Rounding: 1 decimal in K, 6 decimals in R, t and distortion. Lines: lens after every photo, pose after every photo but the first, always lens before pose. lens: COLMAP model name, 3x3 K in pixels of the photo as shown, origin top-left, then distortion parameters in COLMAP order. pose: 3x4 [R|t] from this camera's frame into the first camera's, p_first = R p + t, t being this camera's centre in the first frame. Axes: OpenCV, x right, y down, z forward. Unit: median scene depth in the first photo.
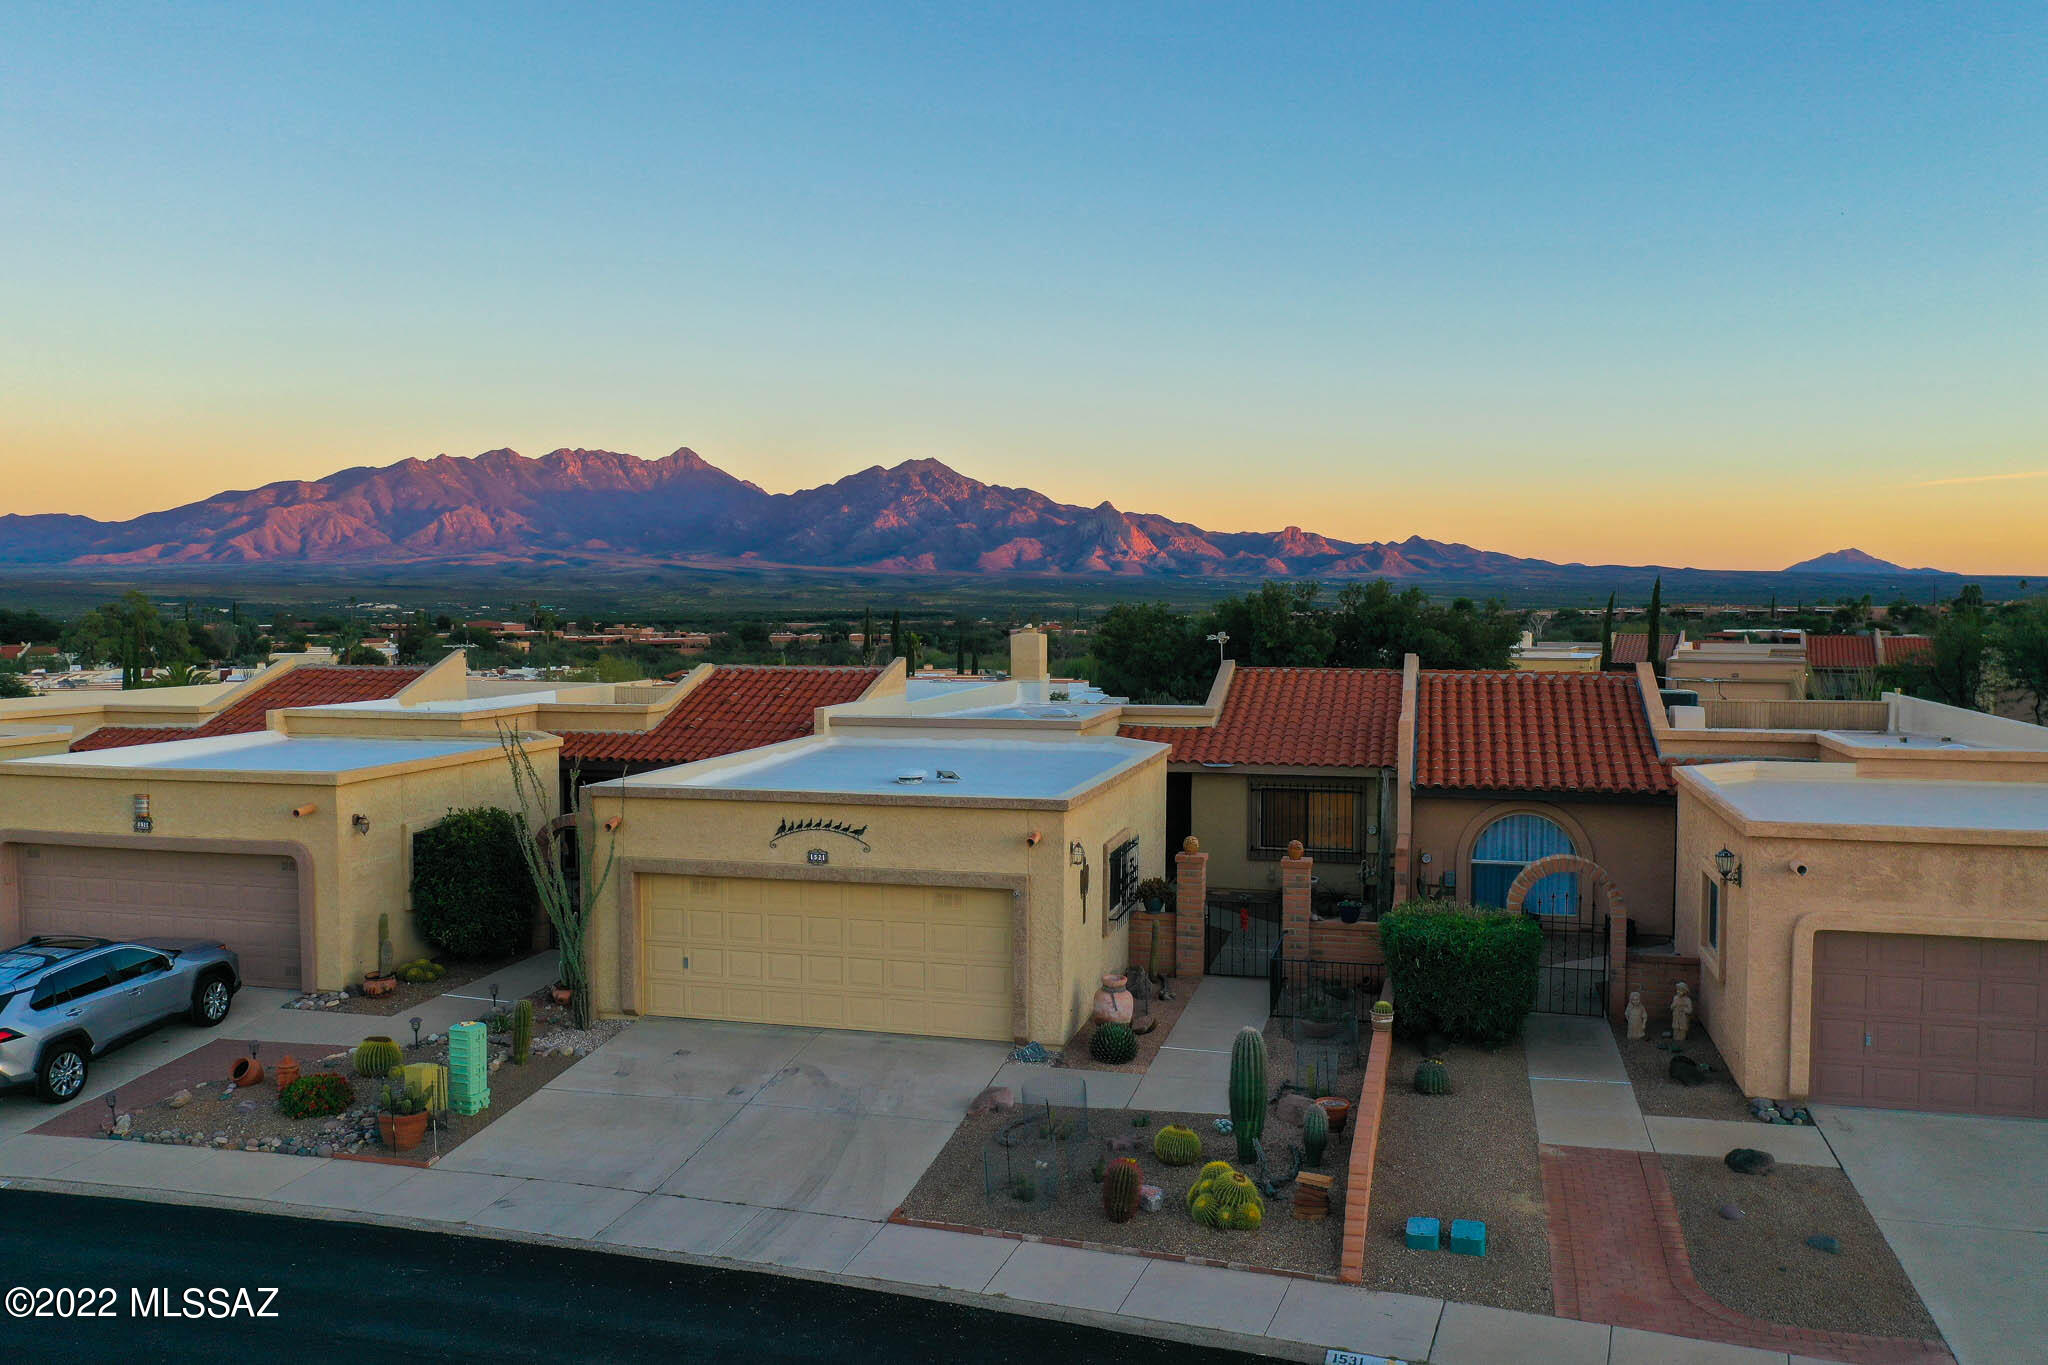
lens RADIAL K [[1601.4, 0, 1024.0], [0, 1601.4, 682.5], [0, 0, 1]] dist [-0.000021, -0.002155]
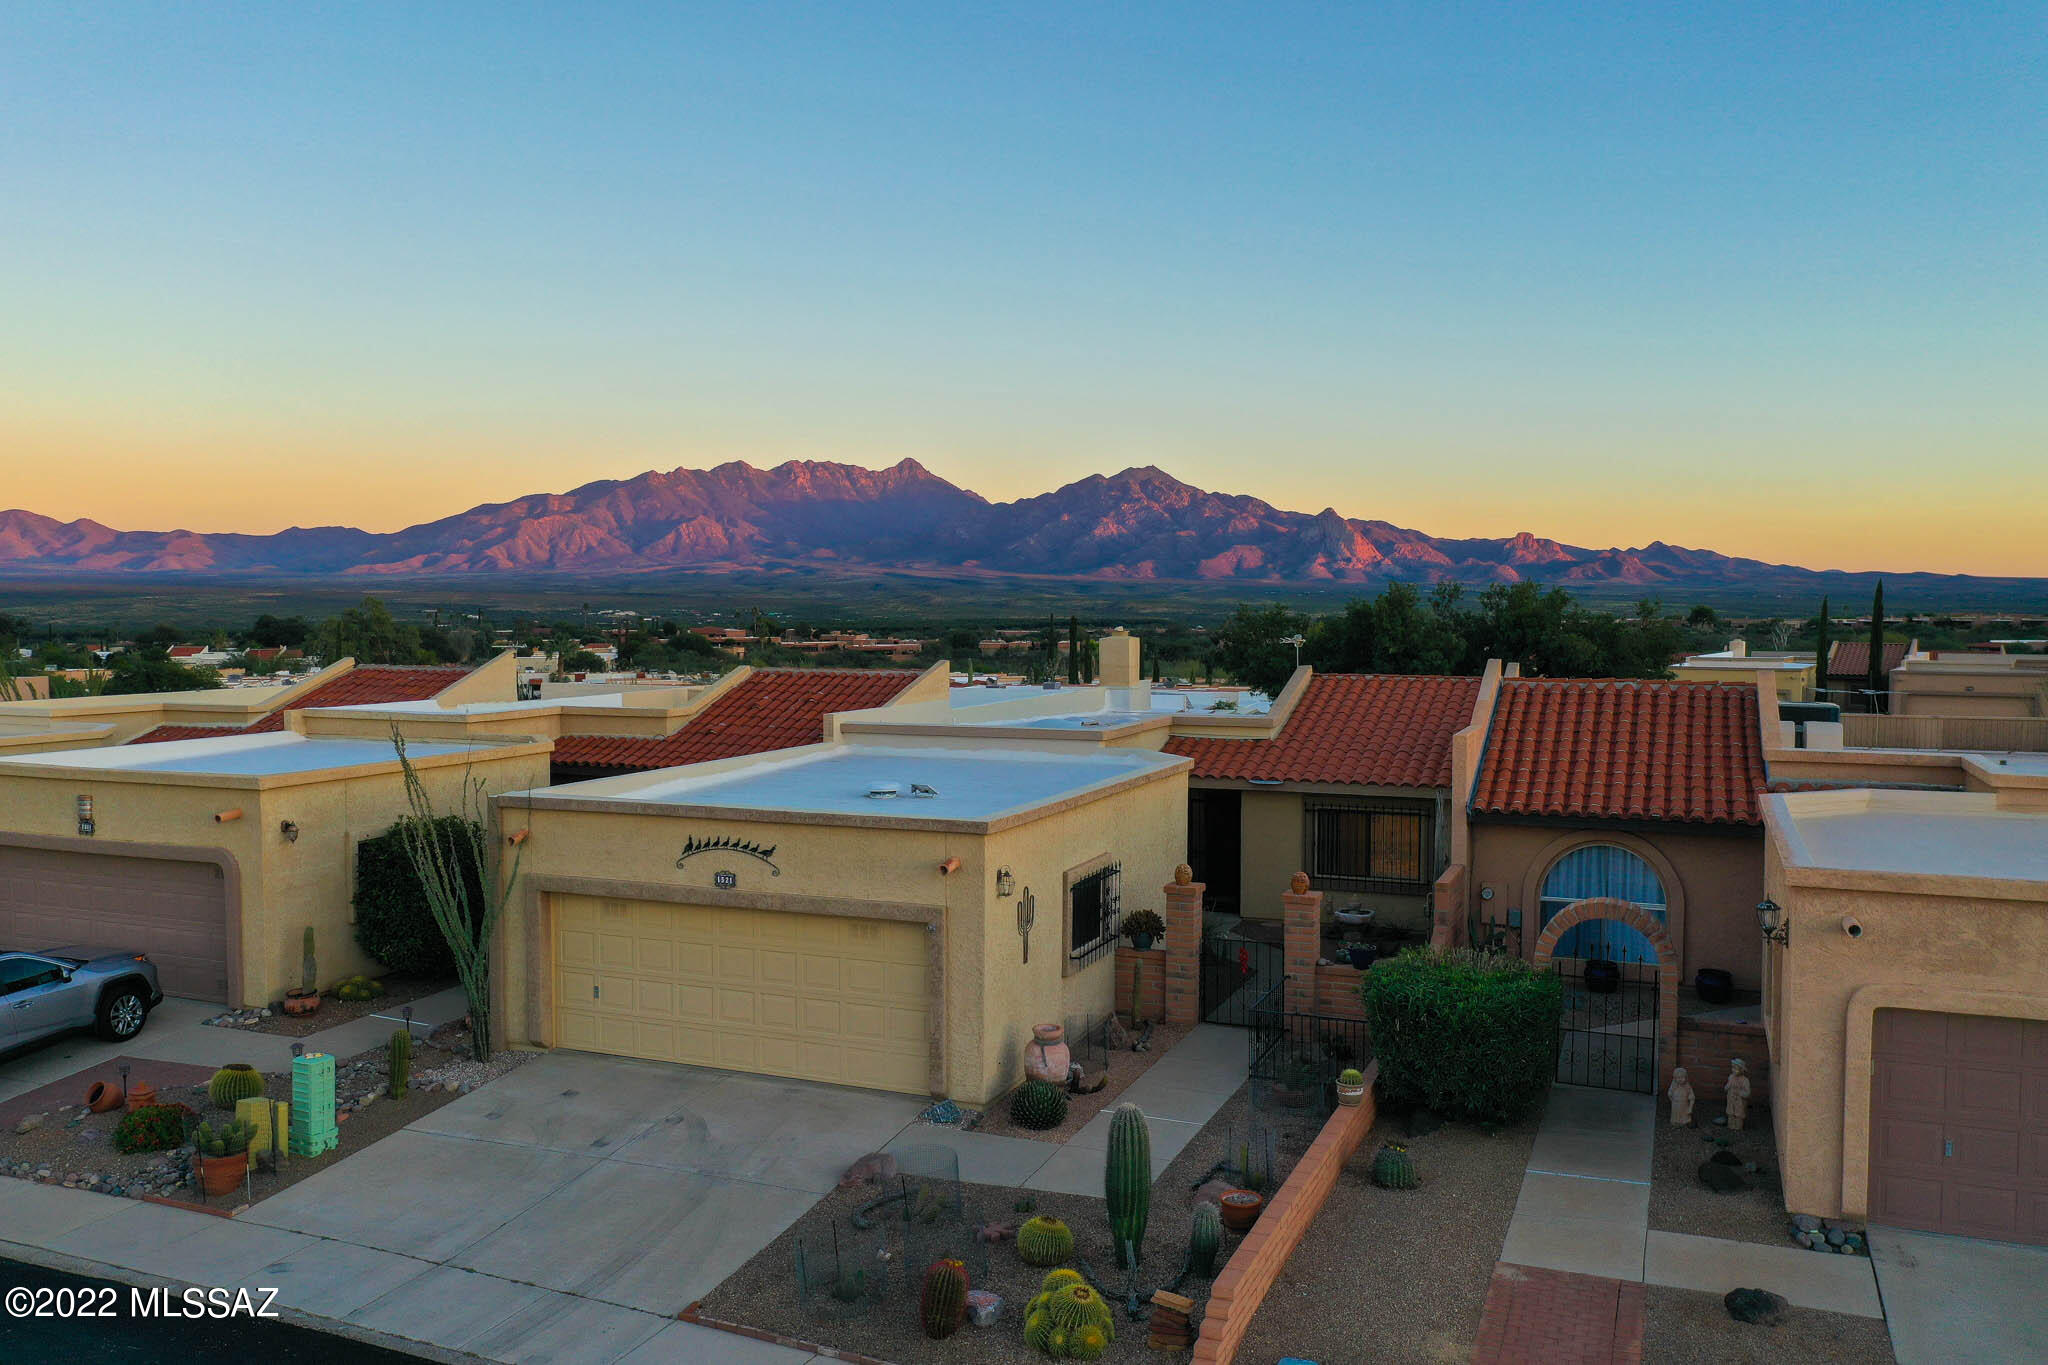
lens RADIAL K [[1601.4, 0, 1024.0], [0, 1601.4, 682.5], [0, 0, 1]] dist [-0.000021, -0.002155]
pose [[0.990630, 0.007595, -0.136360, 0.152449], [-0.008269, 0.999956, -0.004372, 0.001326], [0.136321, 0.005459, 0.990650, 0.132001]]
